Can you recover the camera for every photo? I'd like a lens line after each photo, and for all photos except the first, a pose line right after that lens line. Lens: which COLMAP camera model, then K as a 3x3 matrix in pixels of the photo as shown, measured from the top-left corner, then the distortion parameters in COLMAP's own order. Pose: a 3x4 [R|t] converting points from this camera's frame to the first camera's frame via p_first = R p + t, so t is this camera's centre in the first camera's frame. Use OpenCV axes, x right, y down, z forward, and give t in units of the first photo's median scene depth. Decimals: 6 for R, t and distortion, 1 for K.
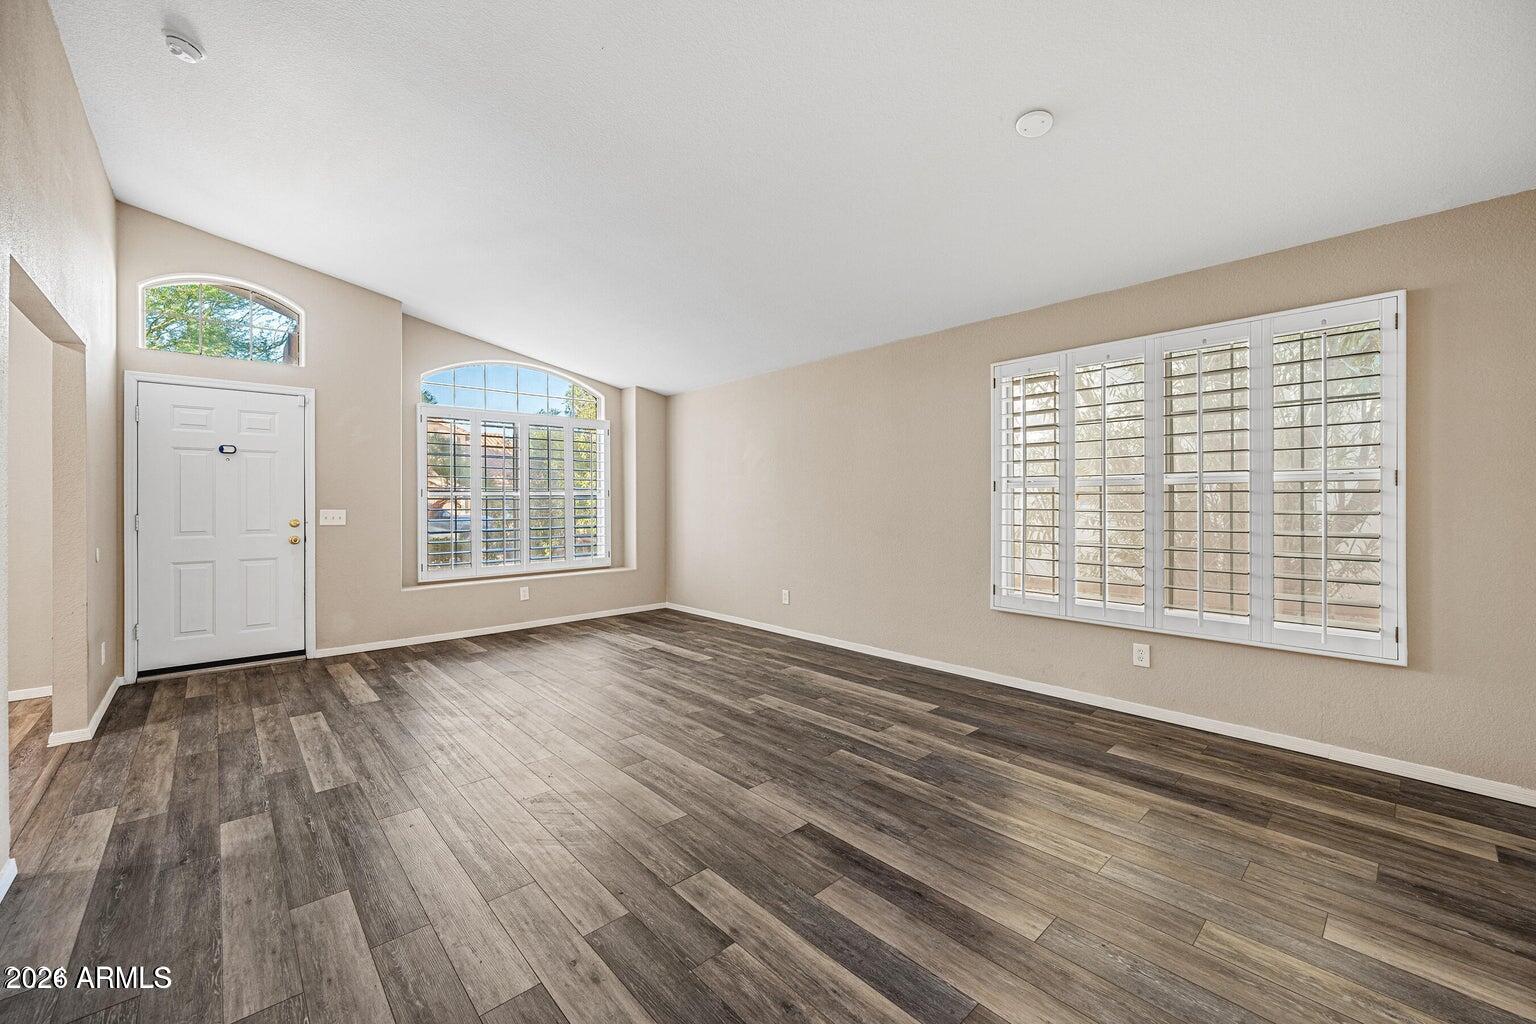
lens RADIAL K [[604.2, 0, 775.2], [0, 604.2, 504.0], [0, 0, 1]] dist [-0.001191, -0.000689]
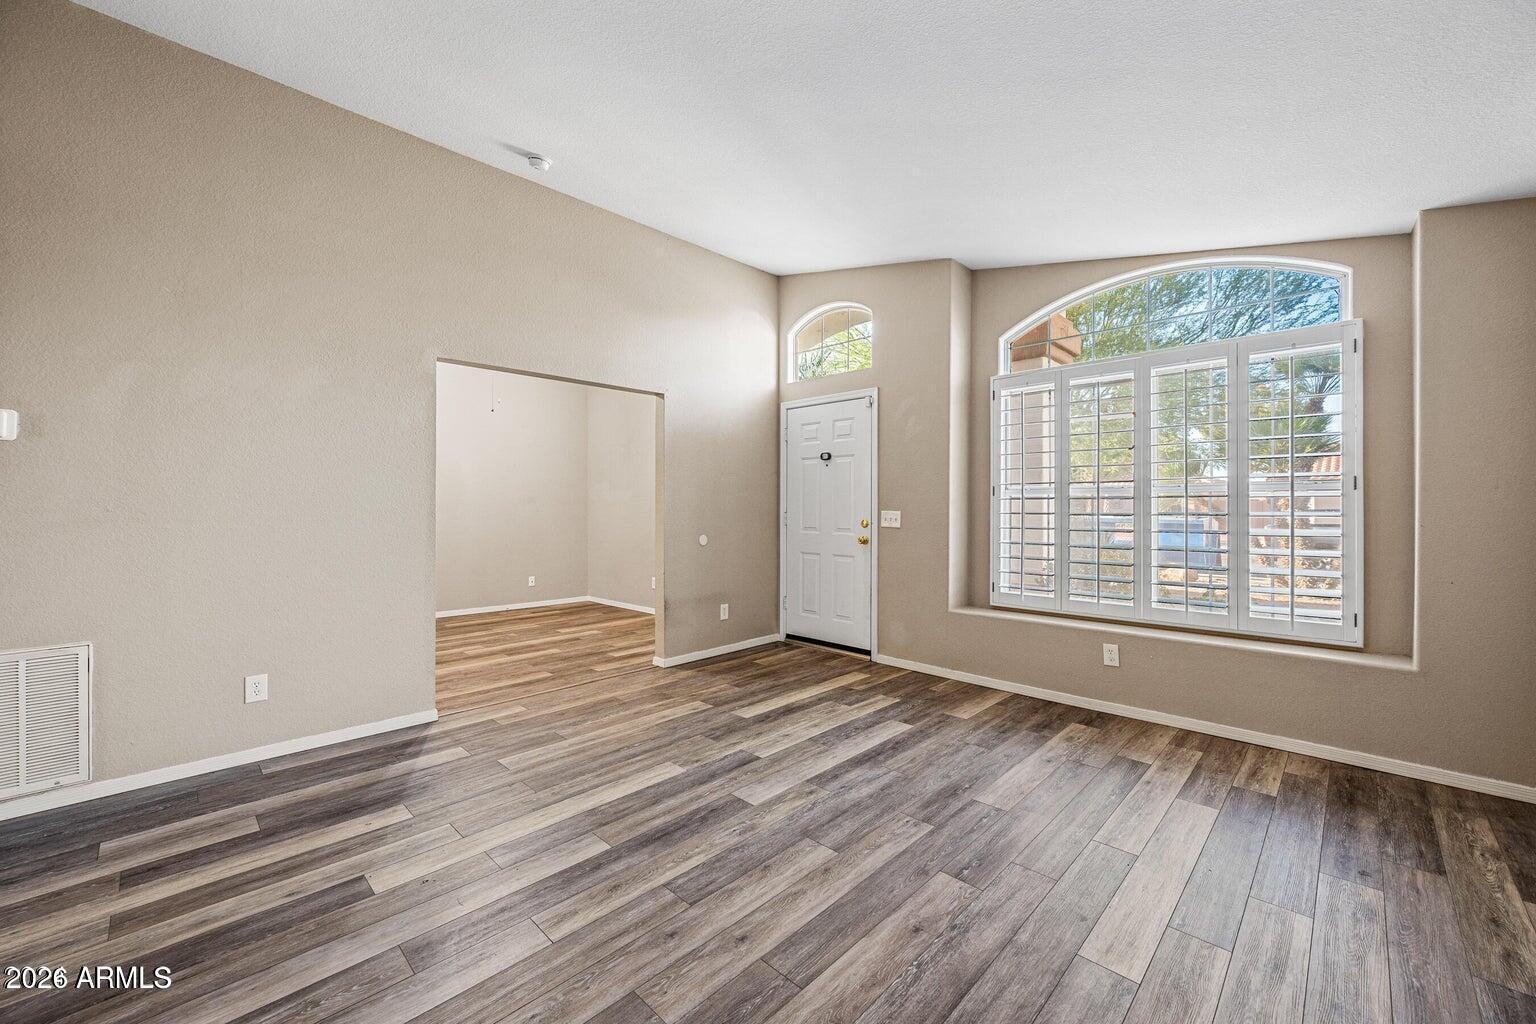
lens RADIAL K [[604.2, 0, 772.9], [0, 604.2, 507.1], [0, 0, 1]] dist [-0.001191, -0.000689]
pose [[0.049804, 0.004948, -0.998747, 0.330843], [-0.003689, 0.999982, 0.004770, -0.000156], [0.998752, 0.003447, 0.049821, 1.255333]]
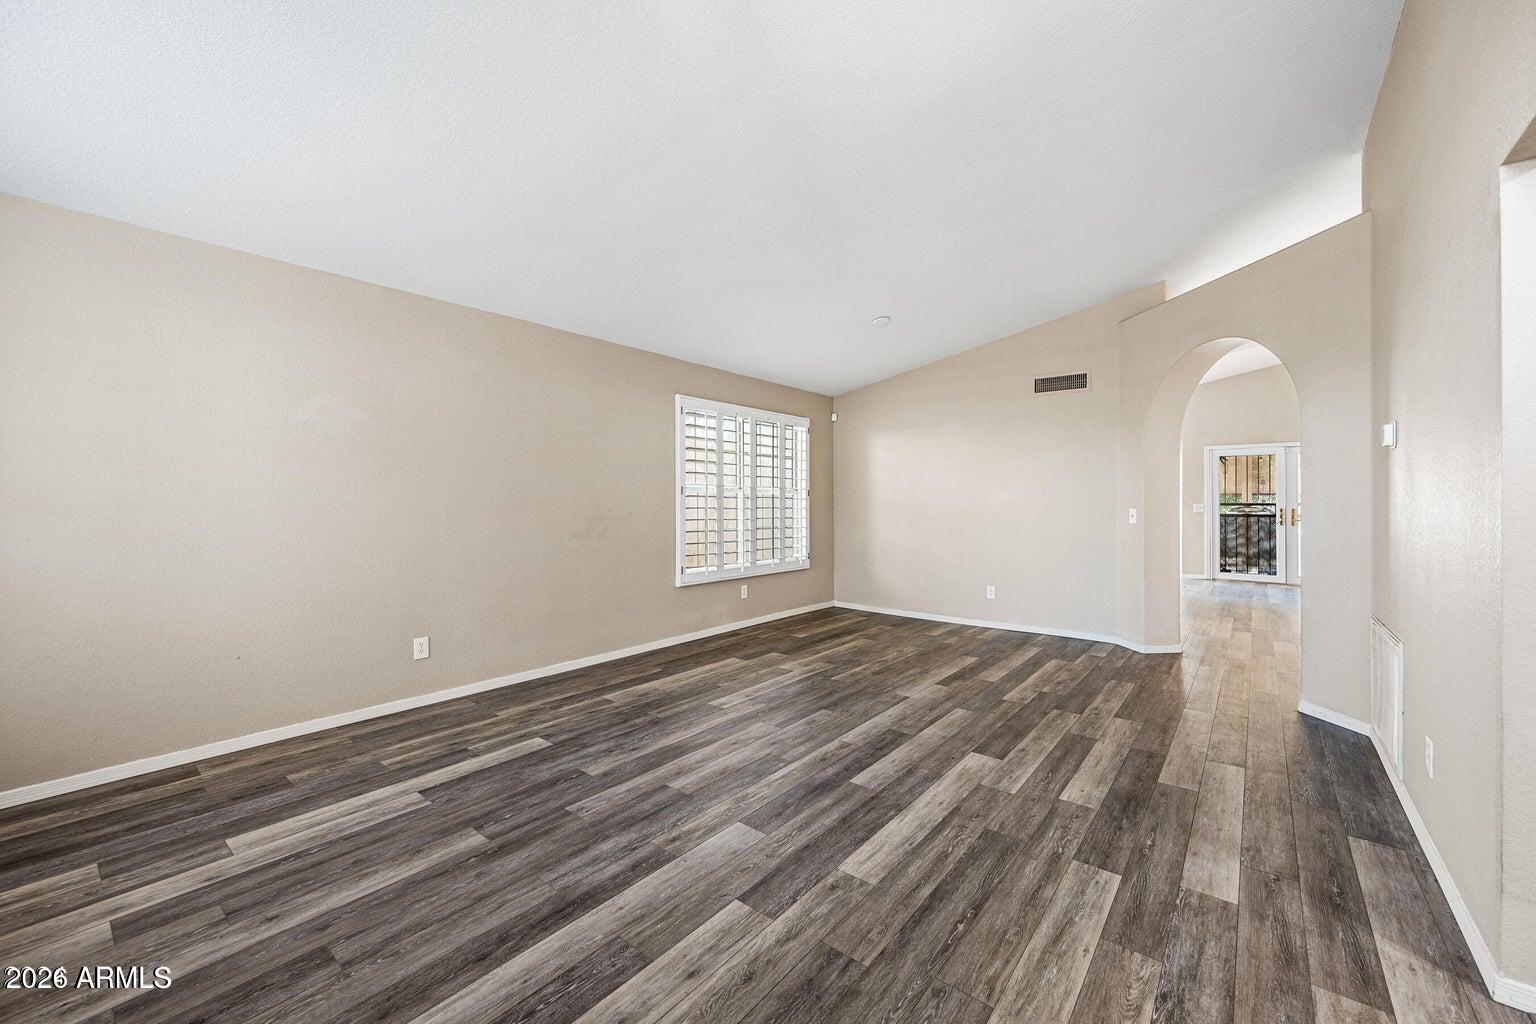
lens RADIAL K [[604.2, 0, 769.0], [0, 604.2, 499.3], [0, 0, 1]] dist [-0.001191, -0.000689]
pose [[-0.139983, 0.008000, 0.990122, -1.265528], [0.002804, 0.999967, -0.007684, 0.000576], [-0.990150, 0.001701, -0.140001, 1.341044]]
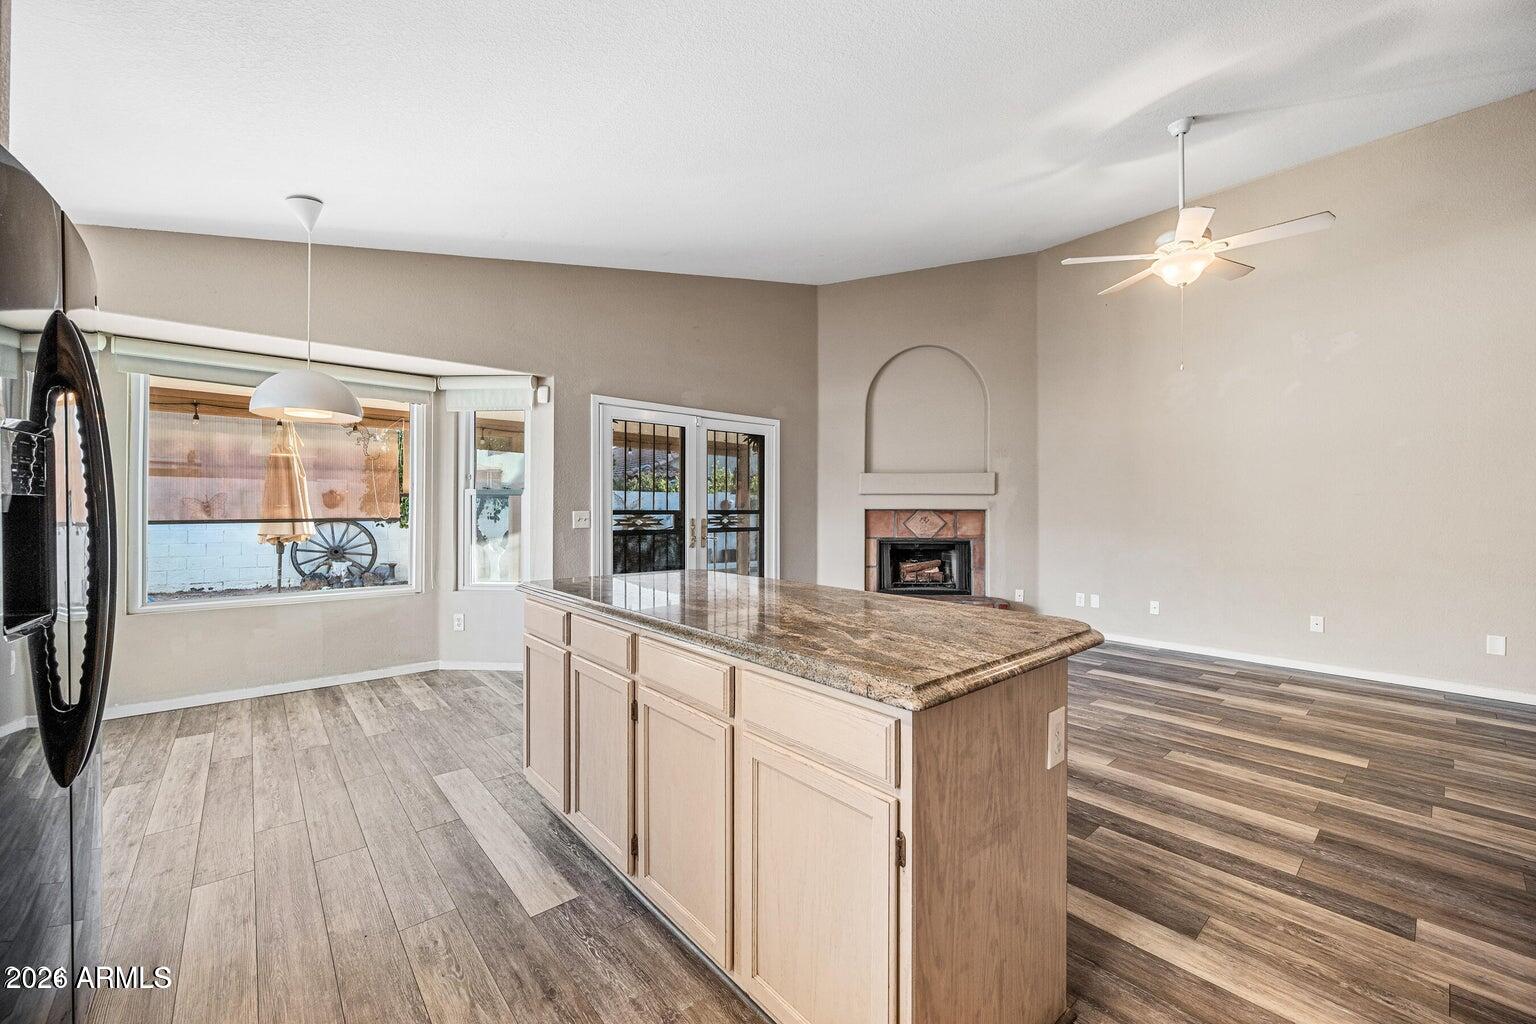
lens RADIAL K [[604.2, 0, 771.8], [0, 604.2, 510.5], [0, 0, 1]] dist [-0.001191, -0.000689]
pose [[-0.999709, 0.002895, 0.023961, 1.033310], [0.002890, 0.999996, -0.000260, 0.006125], [-0.023961, -0.000190, -0.999713, 0.191214]]
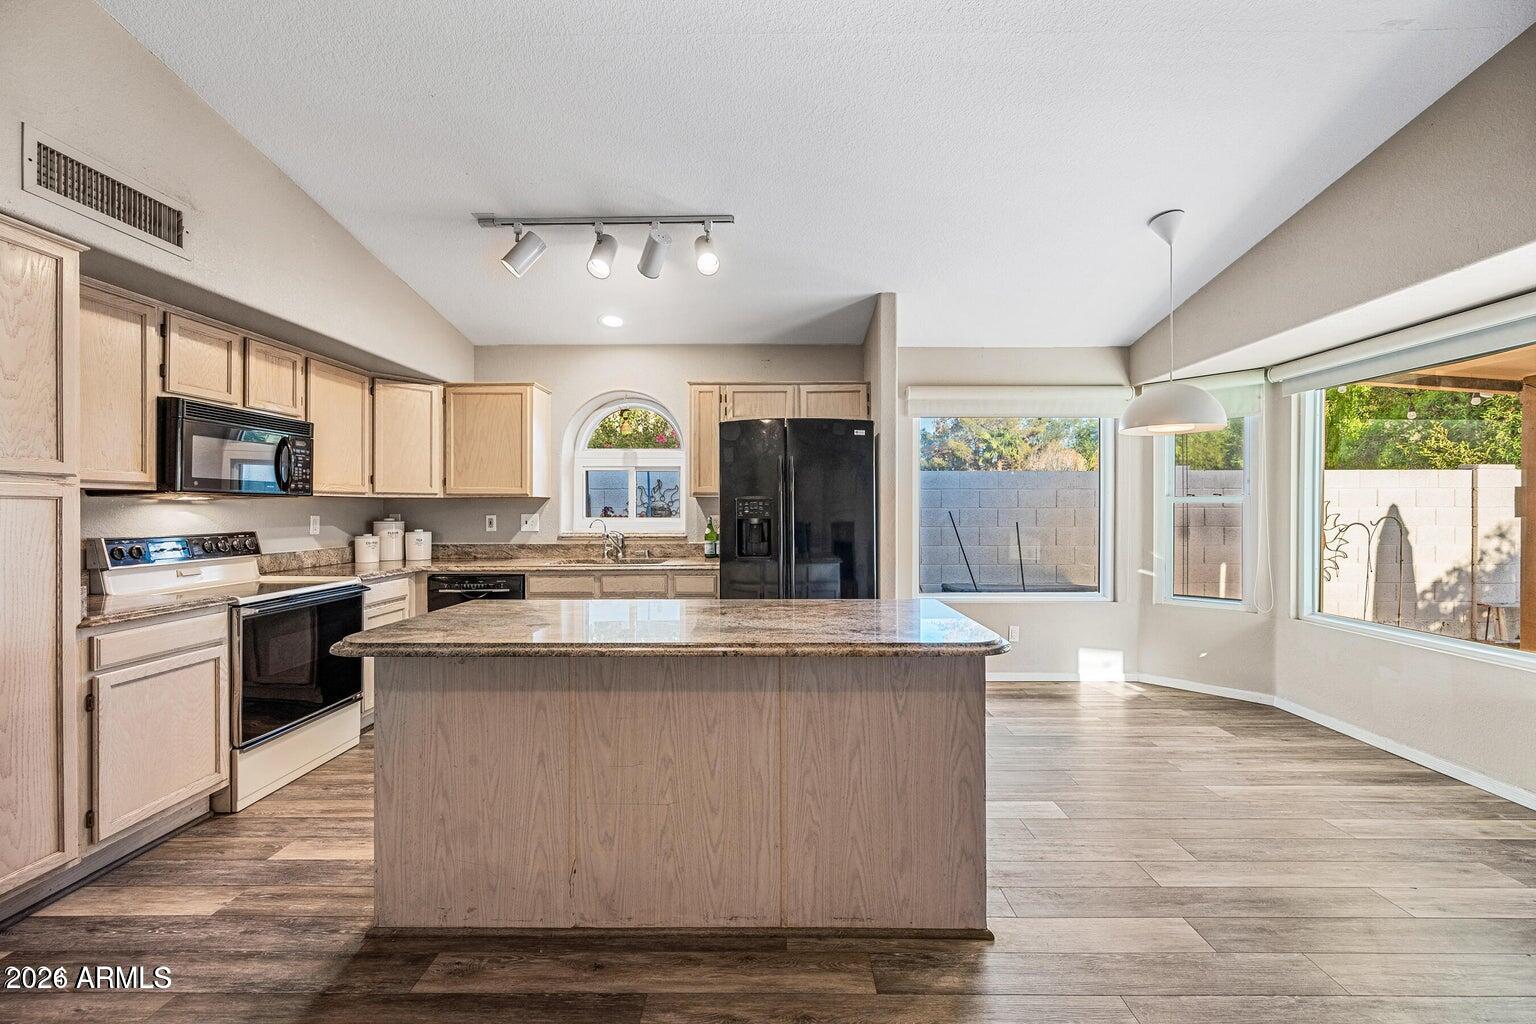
lens RADIAL K [[604.2, 0, 771.7], [0, 604.2, 509.3], [0, 0, 1]] dist [-0.001191, -0.000689]
pose [[0.682294, 0.004904, 0.731061, 0.640932], [-0.002391, 0.999987, -0.004477, -0.016974], [-0.731074, 0.001306, 0.682297, -1.003958]]
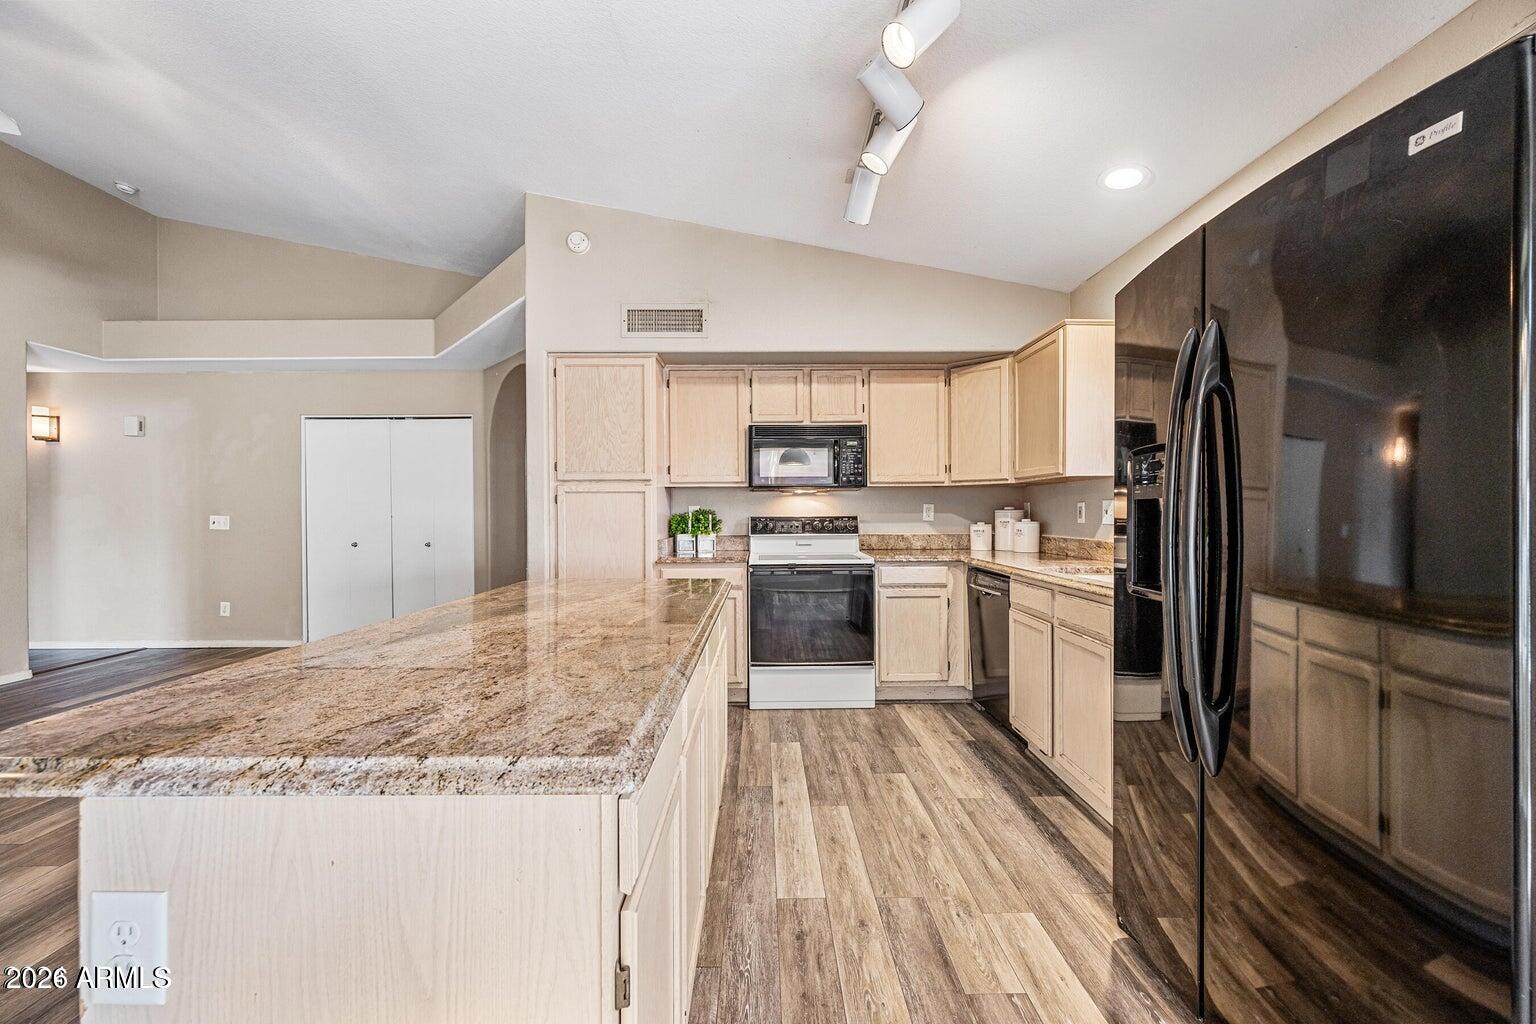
lens RADIAL K [[604.2, 0, 767.8], [0, 604.2, 515.4], [0, 0, 1]] dist [-0.001191, -0.000689]
pose [[0.742689, 0.006343, -0.669606, 1.588243], [0.001793, 0.999933, 0.011461, 0.003004], [0.669634, -0.009713, 0.742628, -0.748052]]
